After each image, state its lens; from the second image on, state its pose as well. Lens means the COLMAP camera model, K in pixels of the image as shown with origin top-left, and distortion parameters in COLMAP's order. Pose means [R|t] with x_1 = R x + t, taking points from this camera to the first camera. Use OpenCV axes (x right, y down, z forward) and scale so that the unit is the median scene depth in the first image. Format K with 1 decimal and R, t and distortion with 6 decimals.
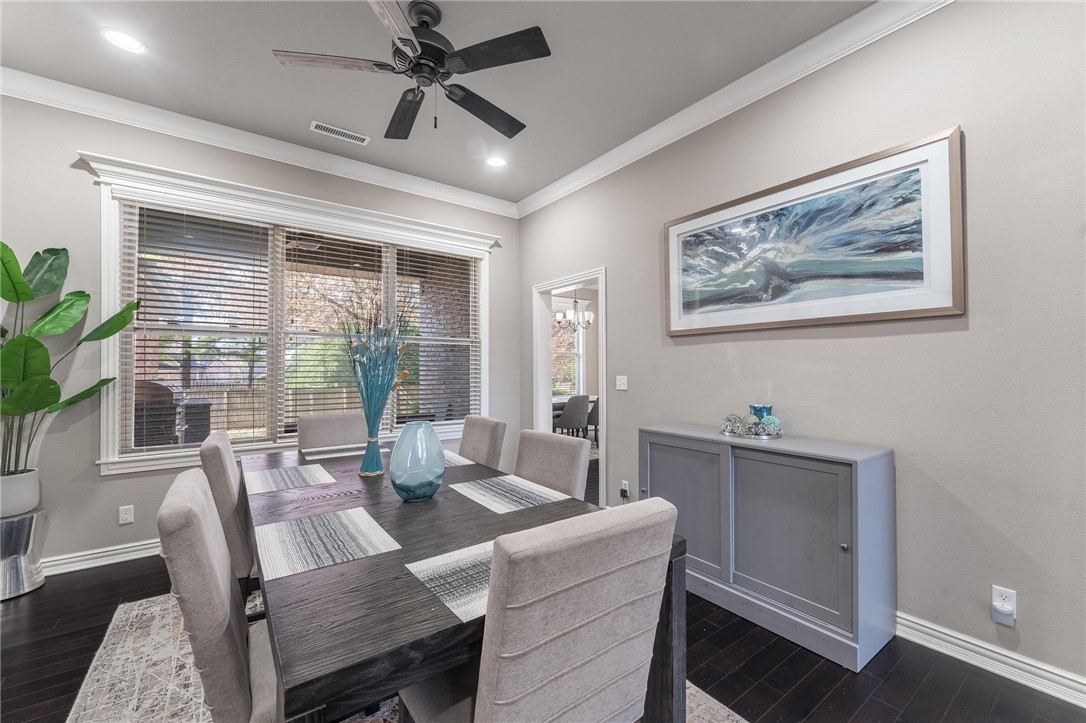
lens RADIAL K [[441.2, 0, 544.6], [0, 441.2, 360.8], [0, 0, 1]] dist [0.003335, -0.000085]
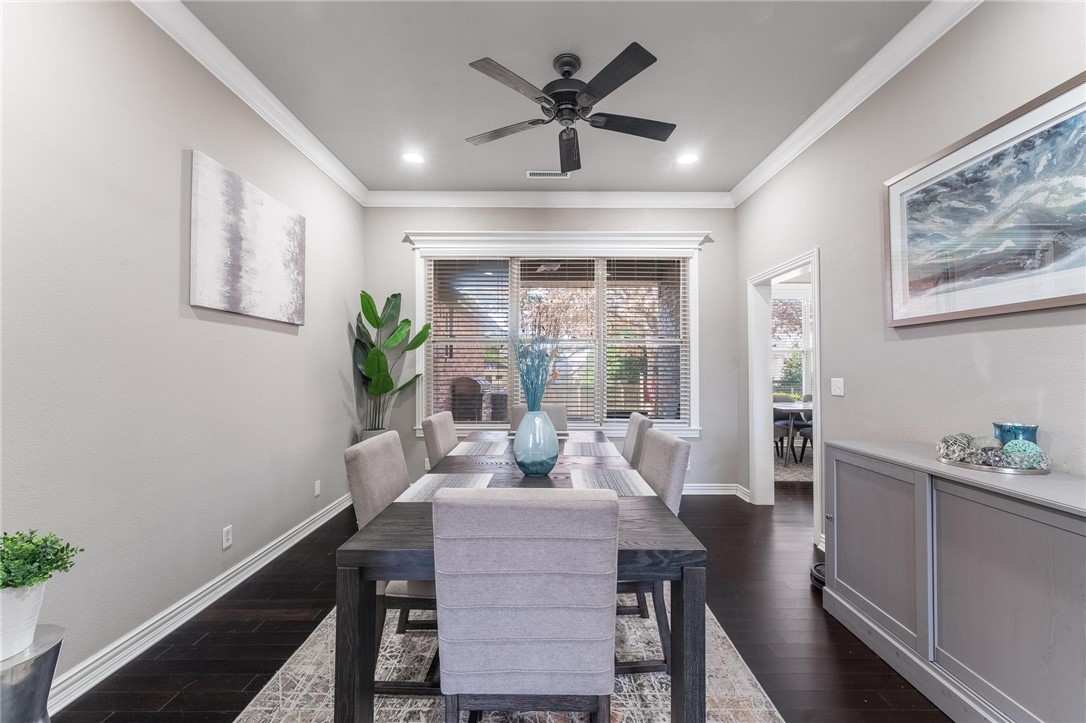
lens RADIAL K [[441.2, 0, 542.2], [0, 441.2, 361.0], [0, 0, 1]] dist [0.003335, -0.000085]
pose [[0.803646, -0.006992, -0.595066, 0.304044], [0.007487, 0.999971, -0.001639, -0.000529], [0.595060, -0.003138, 0.803675, 0.018934]]
